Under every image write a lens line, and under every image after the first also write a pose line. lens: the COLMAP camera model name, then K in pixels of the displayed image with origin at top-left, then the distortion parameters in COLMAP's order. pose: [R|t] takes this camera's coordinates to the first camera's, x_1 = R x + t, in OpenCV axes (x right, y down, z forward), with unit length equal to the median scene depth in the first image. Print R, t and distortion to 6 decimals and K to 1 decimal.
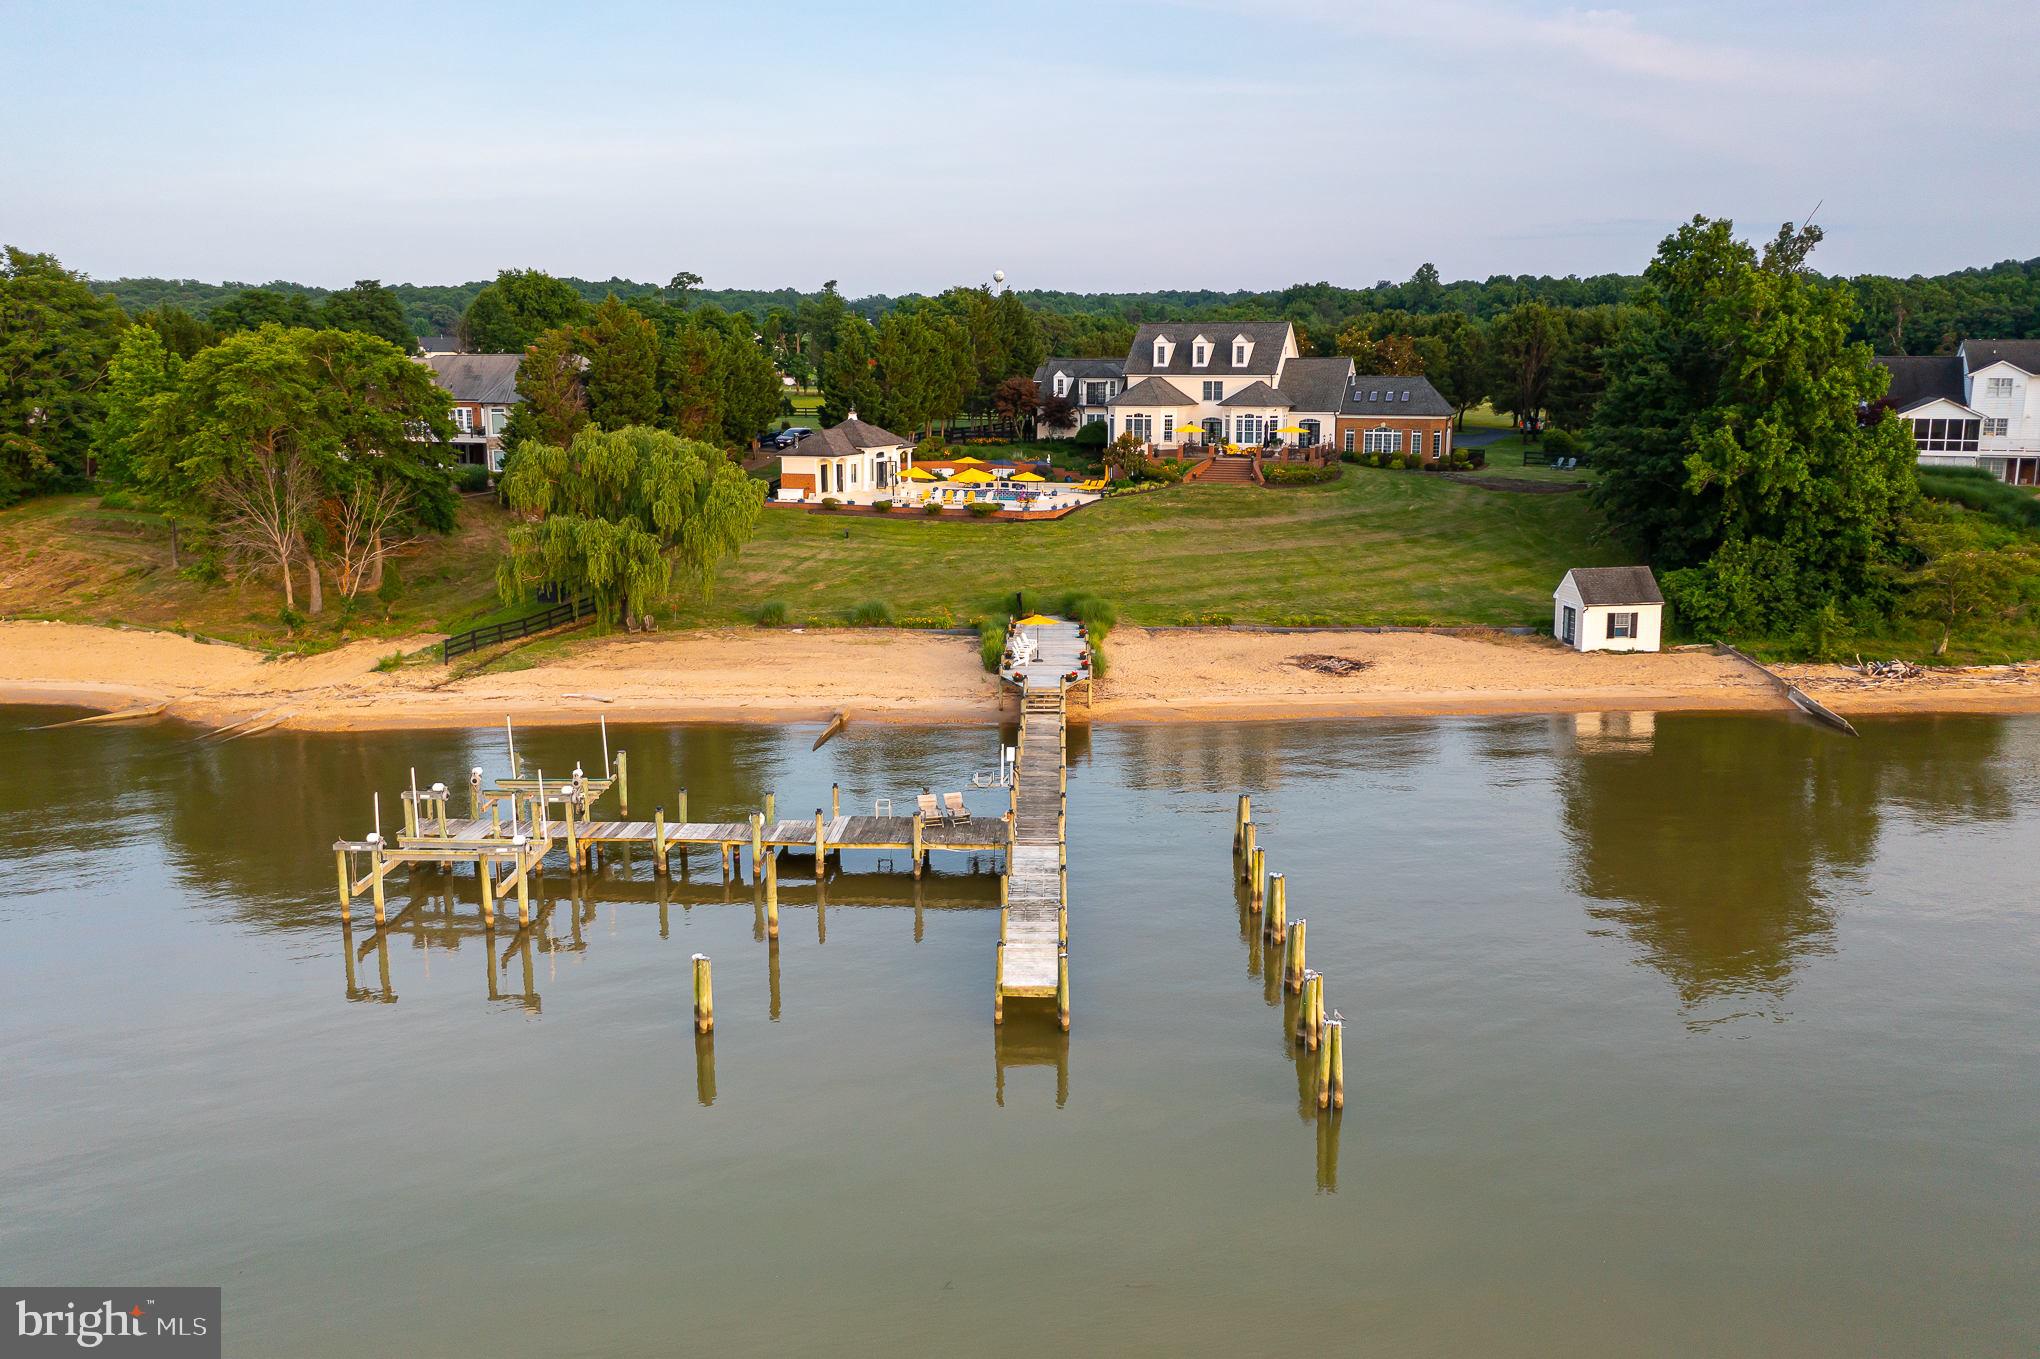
lens RADIAL K [[1606.7, 0, 1019.9], [0, 1606.7, 670.1], [0, 0, 1]] dist [-0.018487, 0.010427]
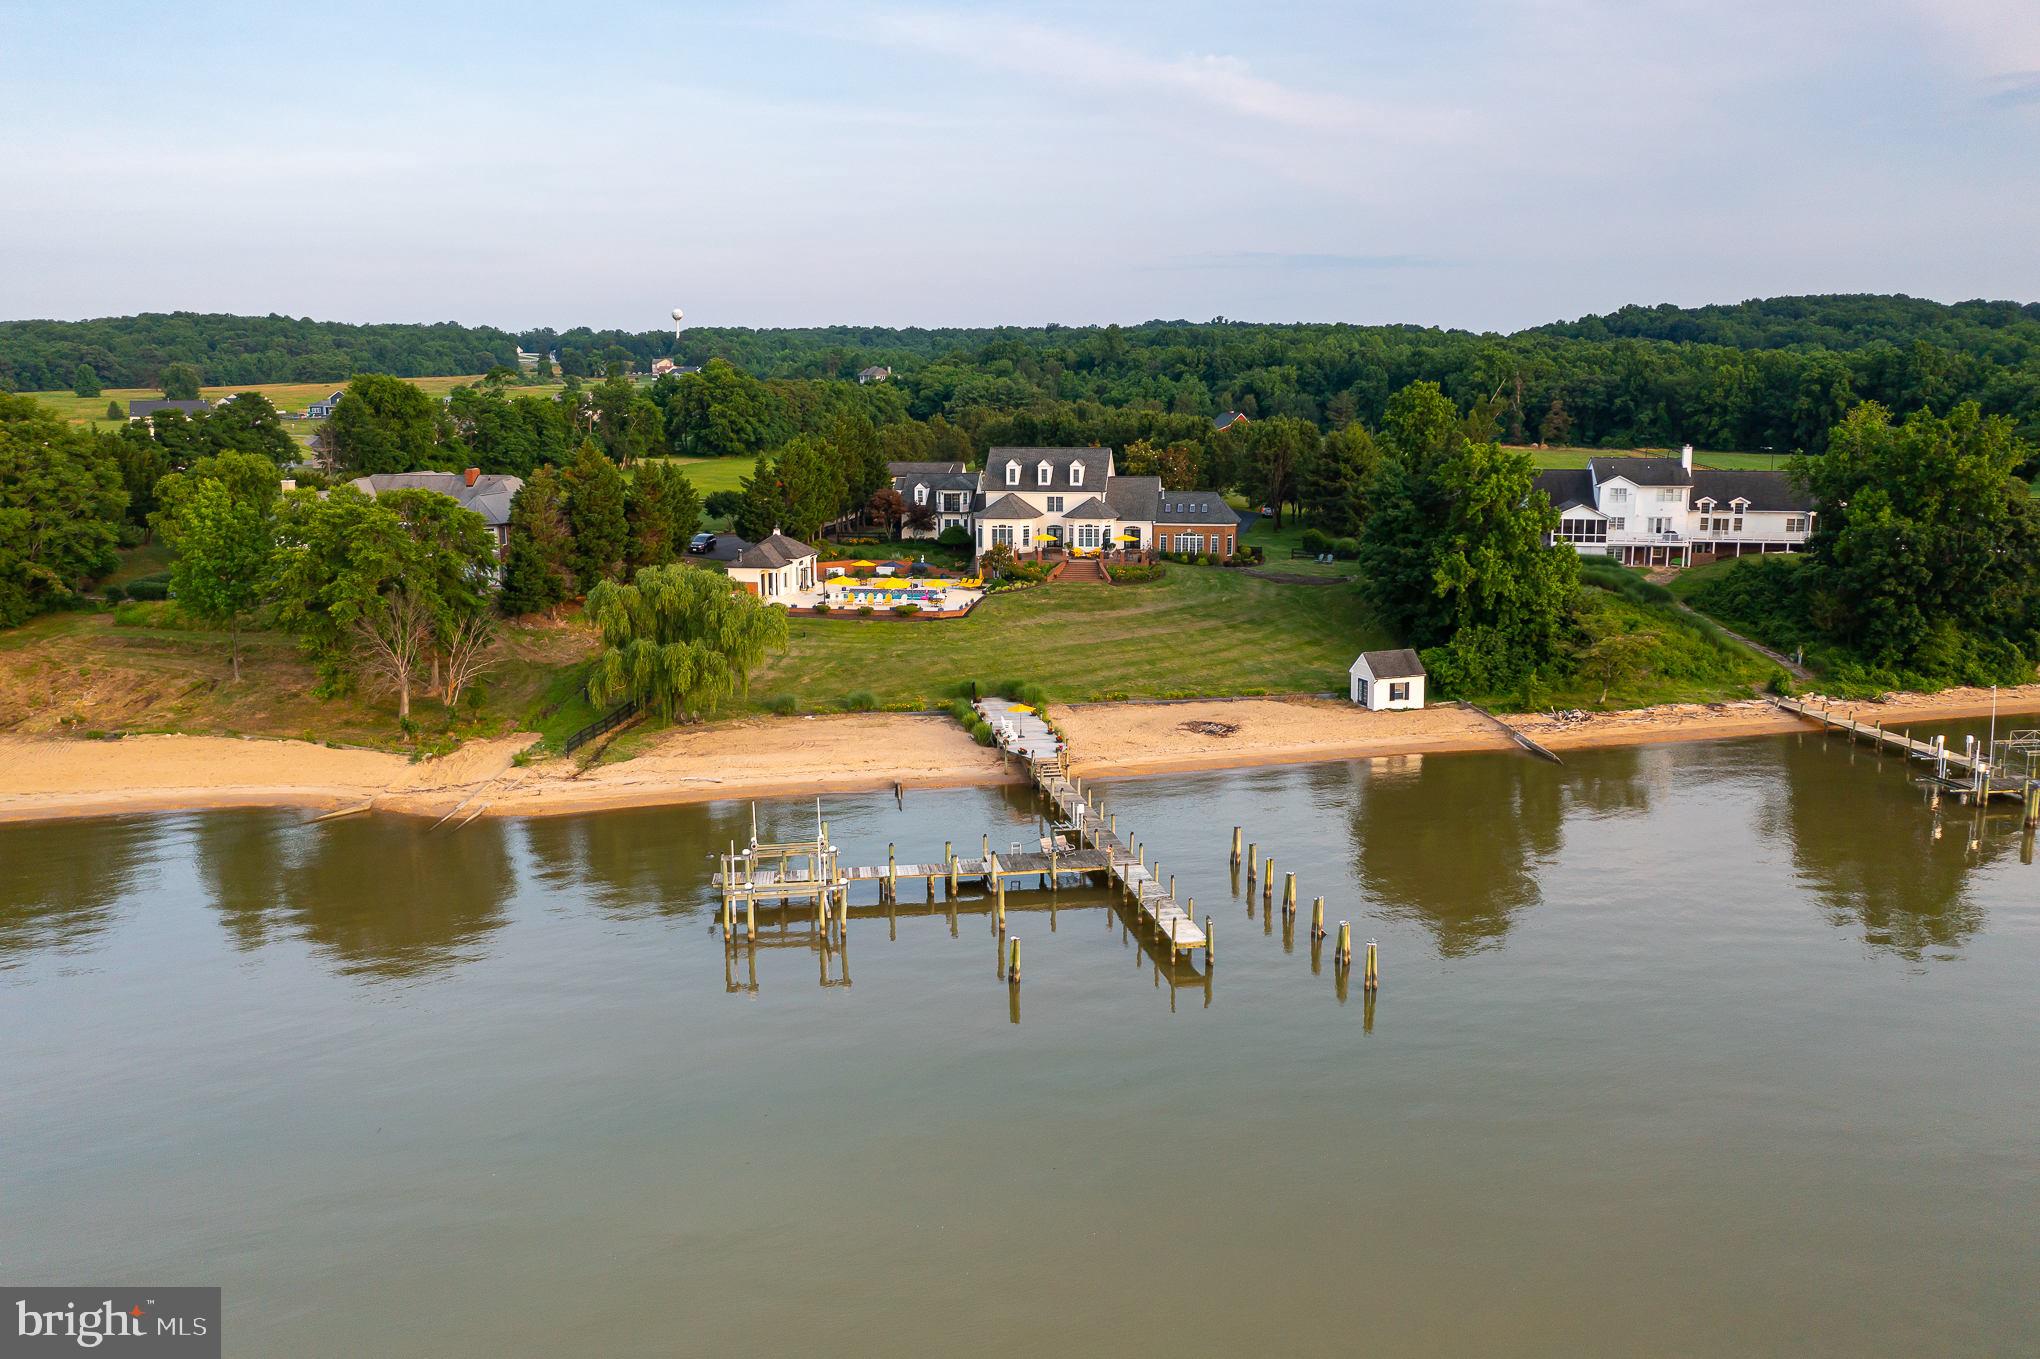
lens RADIAL K [[1606.7, 0, 1019.9], [0, 1606.7, 670.1], [0, 0, 1]] dist [-0.018487, 0.010427]
pose [[0.977960, -0.036337, 0.205607, -0.197537], [0.039407, 0.999164, -0.010857, -0.034935], [-0.205041, 0.018720, 0.978574, -0.266012]]
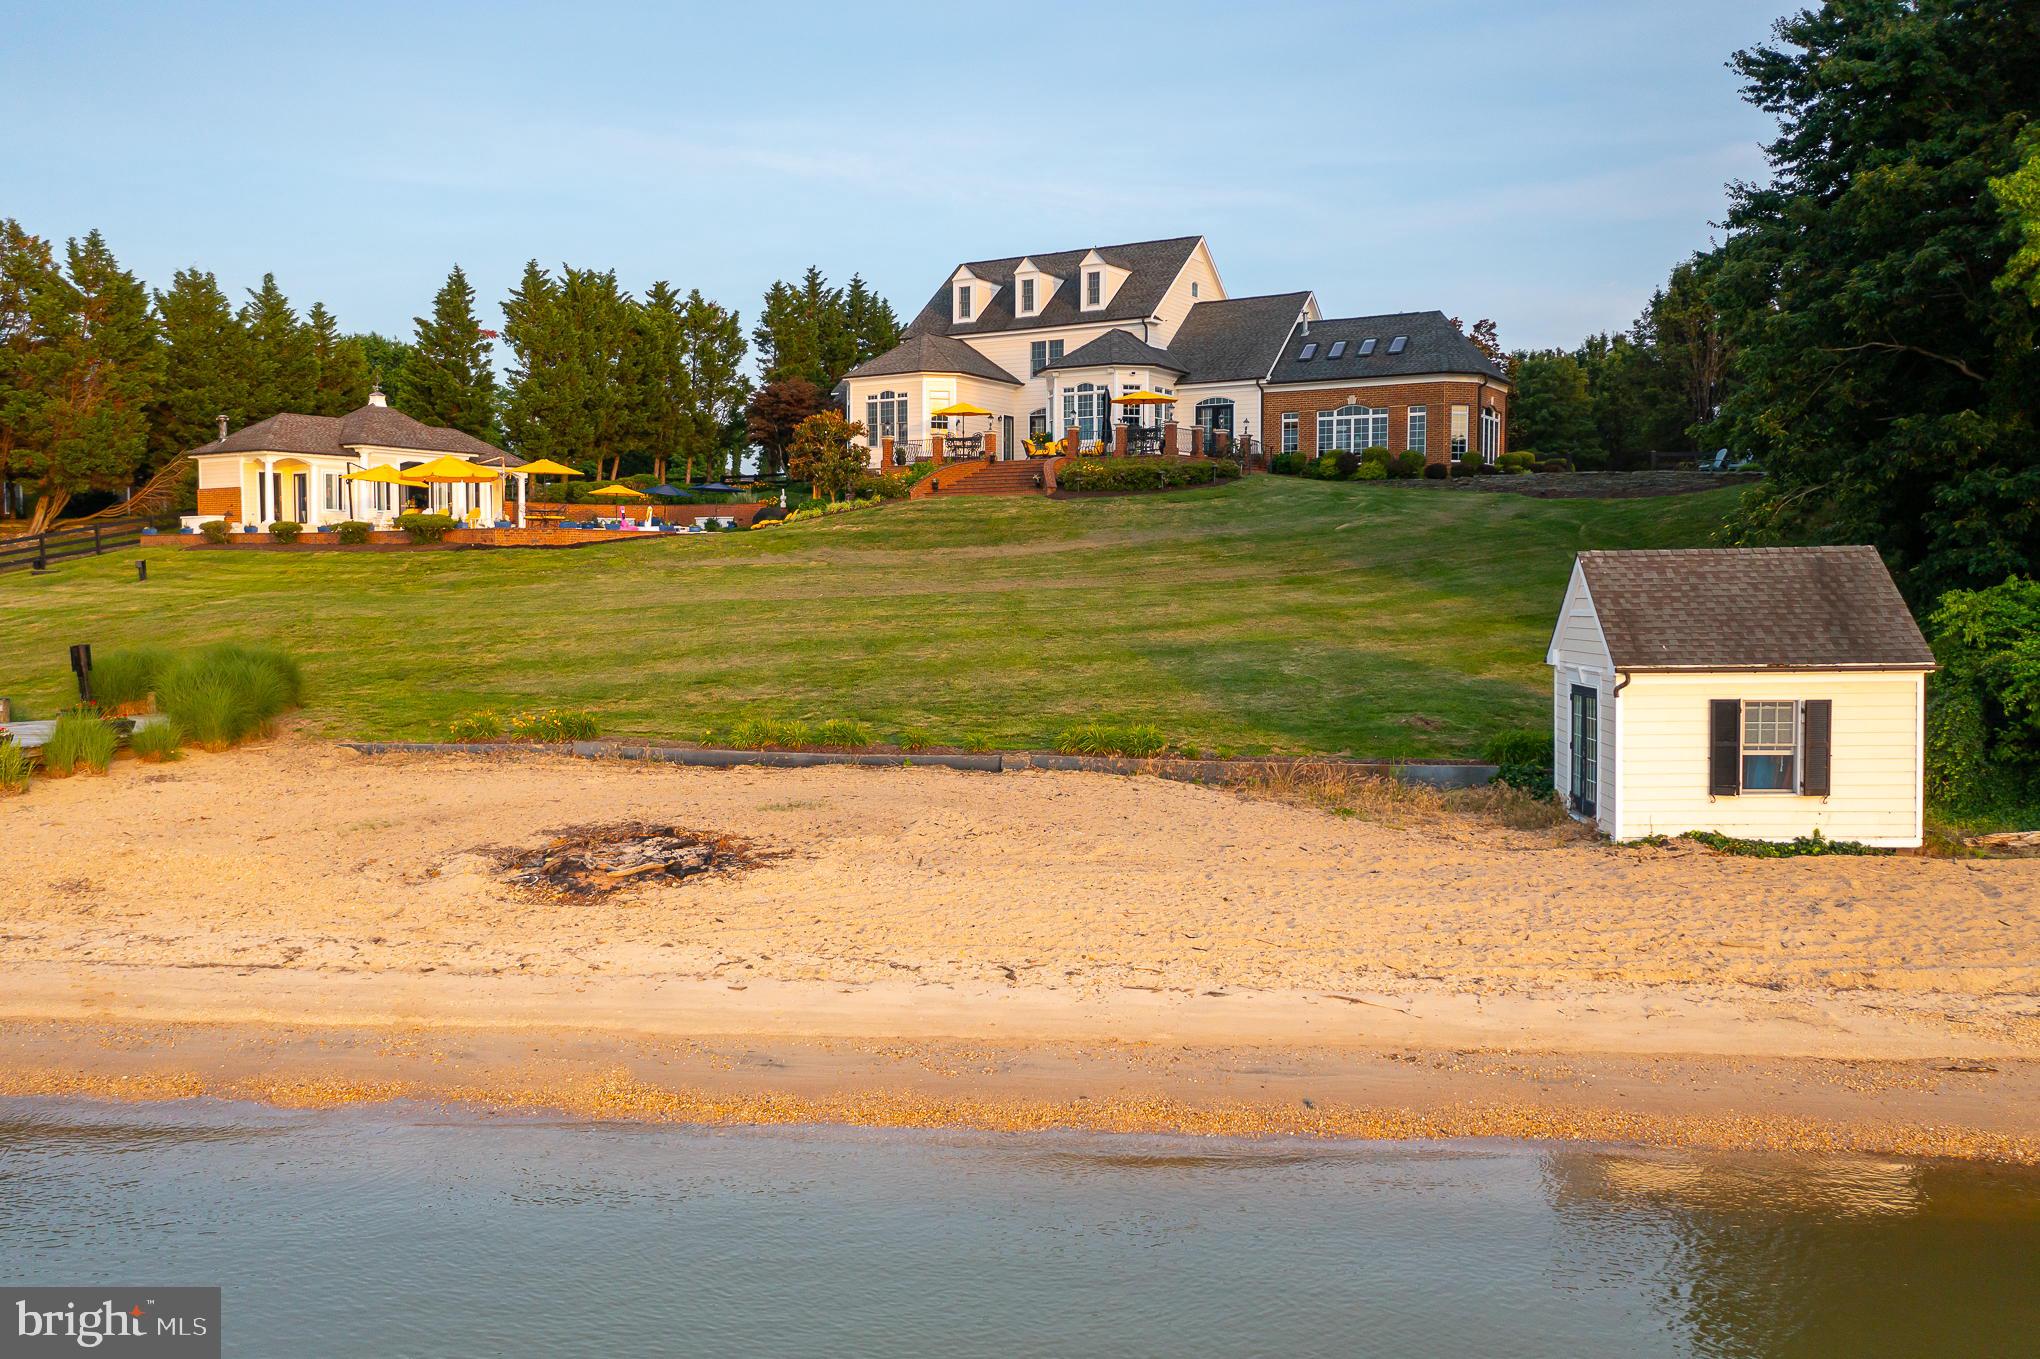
lens RADIAL K [[1606.7, 0, 1019.9], [0, 1606.7, 670.1], [0, 0, 1]] dist [-0.018487, 0.010427]
pose [[0.985907, 0.011851, -0.166877, 0.231383], [-0.033631, 0.991164, -0.128305, -0.001656], [0.163882, 0.132109, 0.977594, 0.558424]]
